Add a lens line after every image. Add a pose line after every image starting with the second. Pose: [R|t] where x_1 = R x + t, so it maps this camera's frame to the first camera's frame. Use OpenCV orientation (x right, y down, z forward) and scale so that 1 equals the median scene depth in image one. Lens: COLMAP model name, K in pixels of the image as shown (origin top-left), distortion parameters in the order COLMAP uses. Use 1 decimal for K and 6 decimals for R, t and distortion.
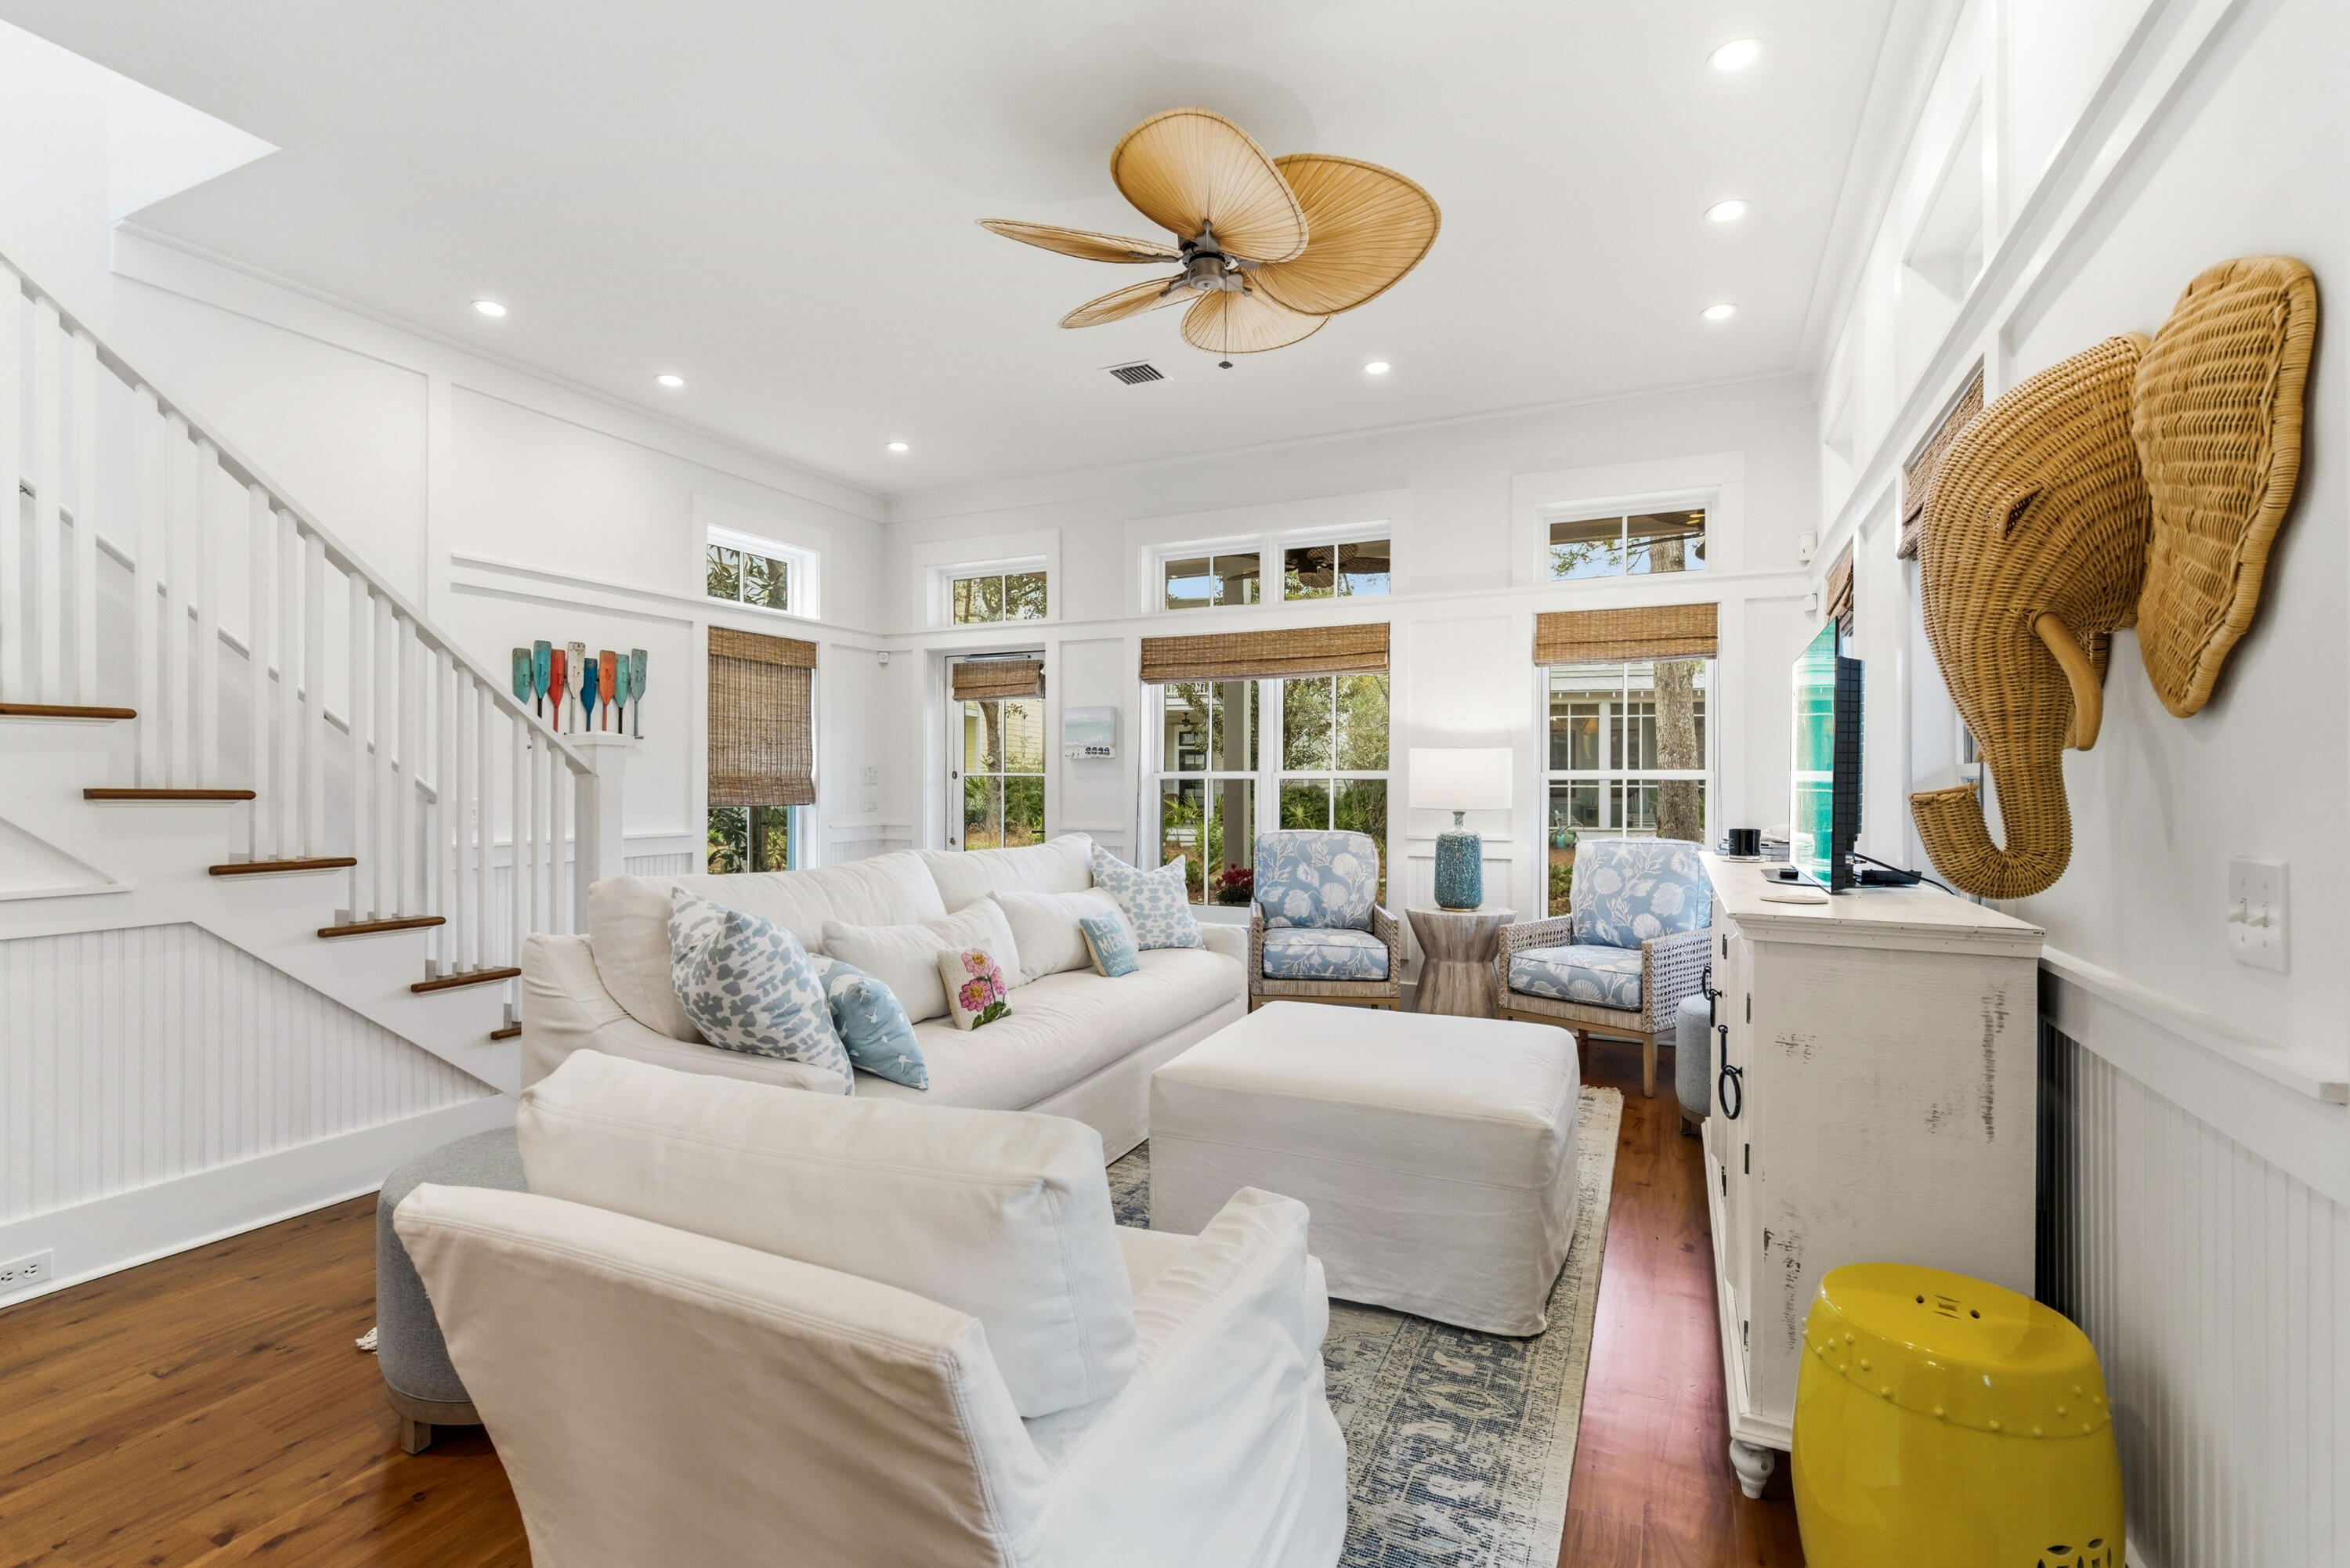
lens RADIAL K [[1045.3, 0, 1172.4], [0, 1045.3, 773.1], [0, 0, 1]] dist [0.000418, -0.000009]
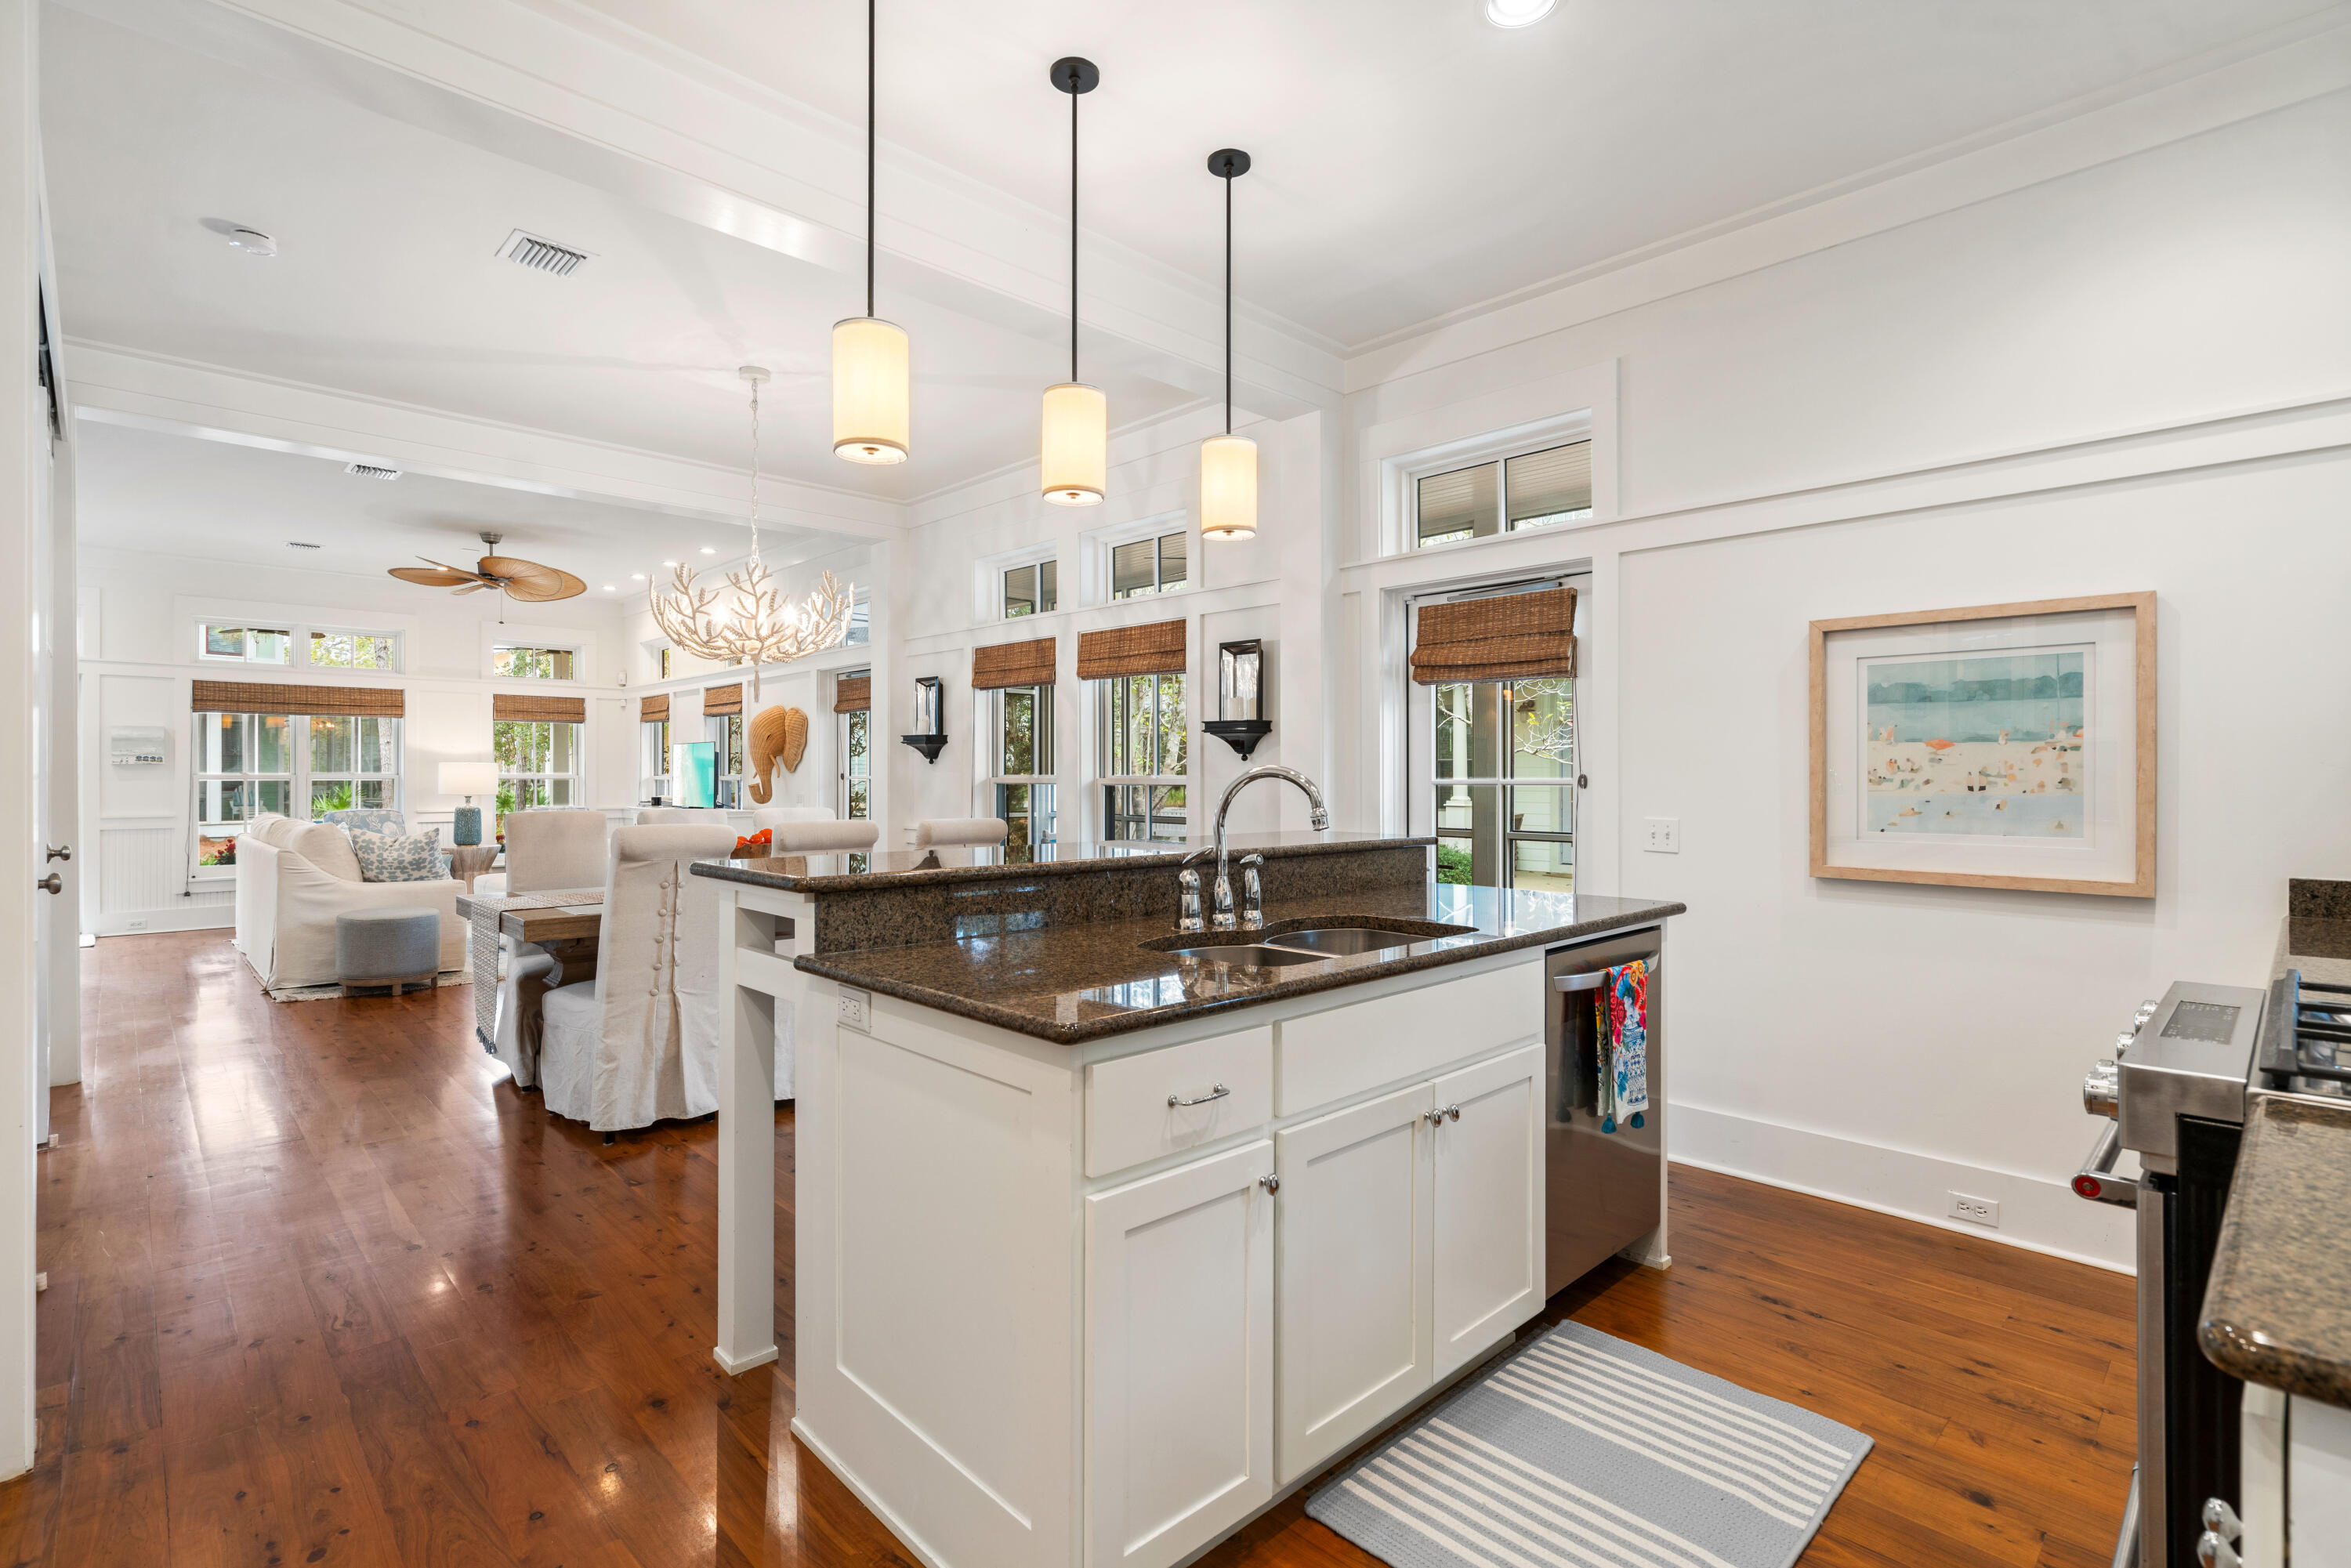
lens RADIAL K [[1082.4, 0, 1182.5], [0, 1082.4, 777.2], [0, 0, 1]] dist [0.001415, -0.000439]
pose [[0.331641, 0.001180, 0.943405, -1.104607], [-0.004067, 0.999992, 0.000179, -0.003604], [-0.943397, -0.003896, 0.331643, -0.855811]]
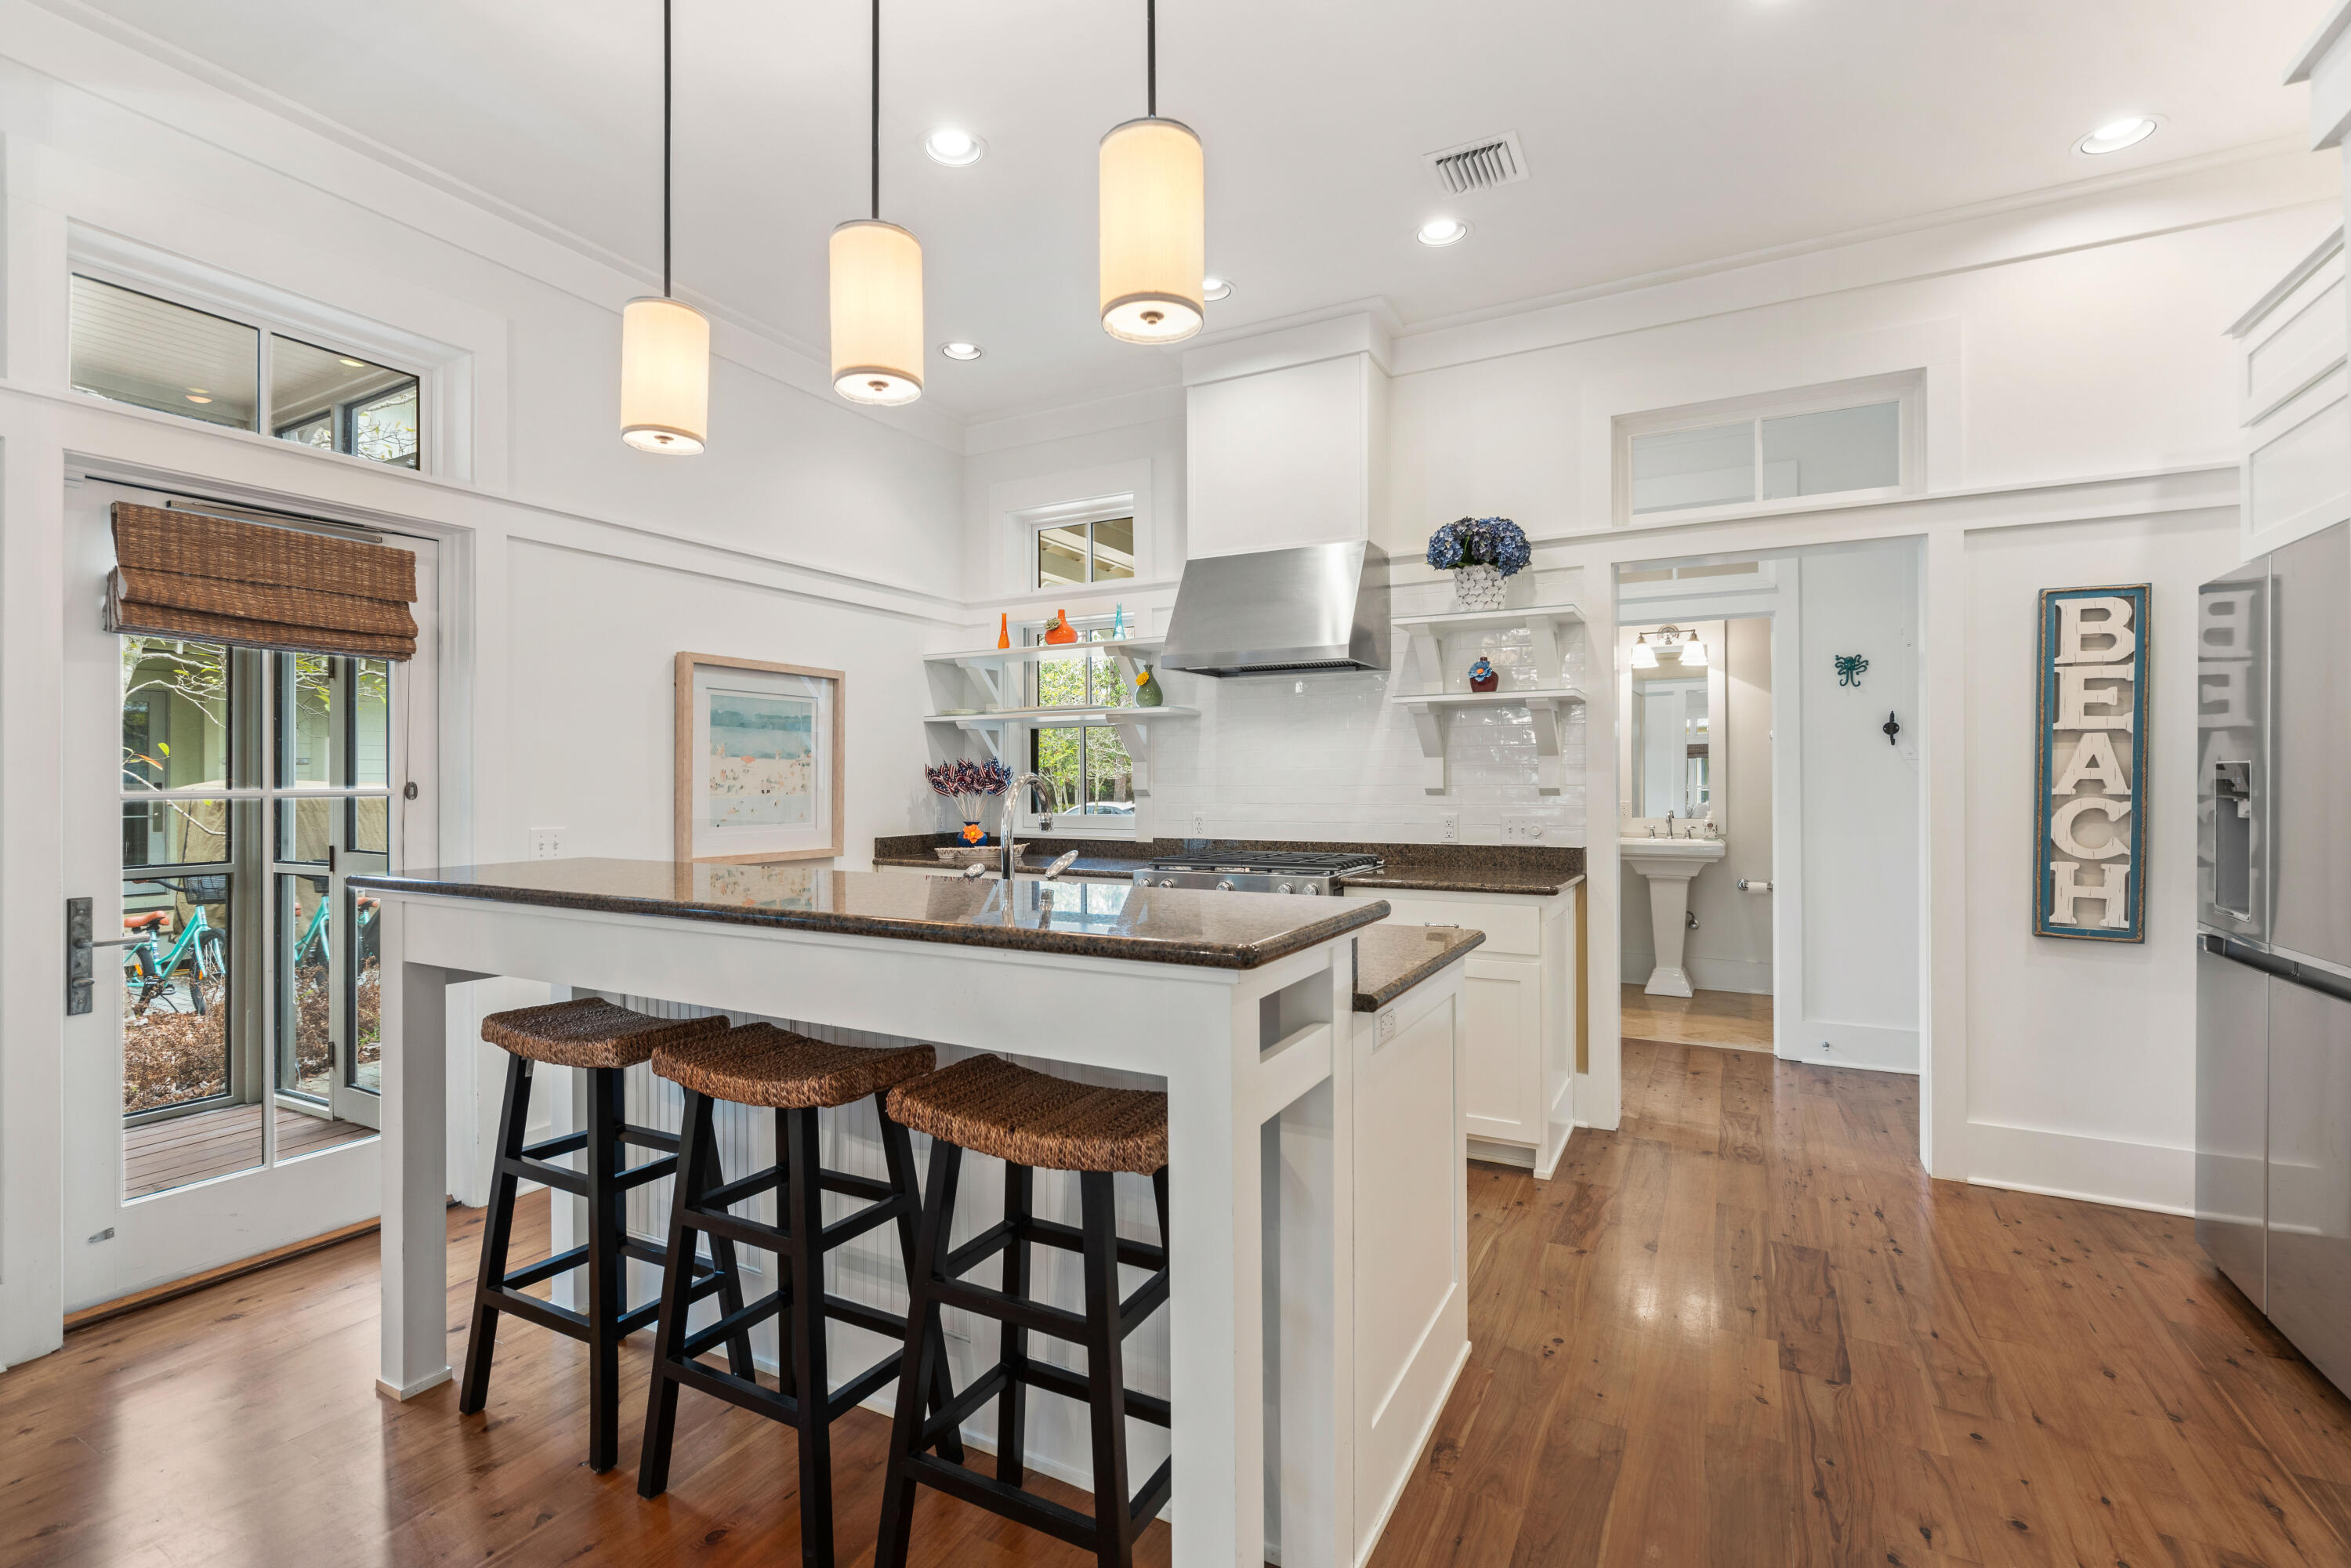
lens RADIAL K [[1082.4, 0, 1182.5], [0, 1082.4, 777.2], [0, 0, 1]] dist [0.001415, -0.000439]
pose [[-0.999735, 0.006334, 0.022127, -0.743449], [0.006180, 0.999956, -0.007006, -0.002235], [-0.022170, -0.006867, -0.999731, -0.247799]]
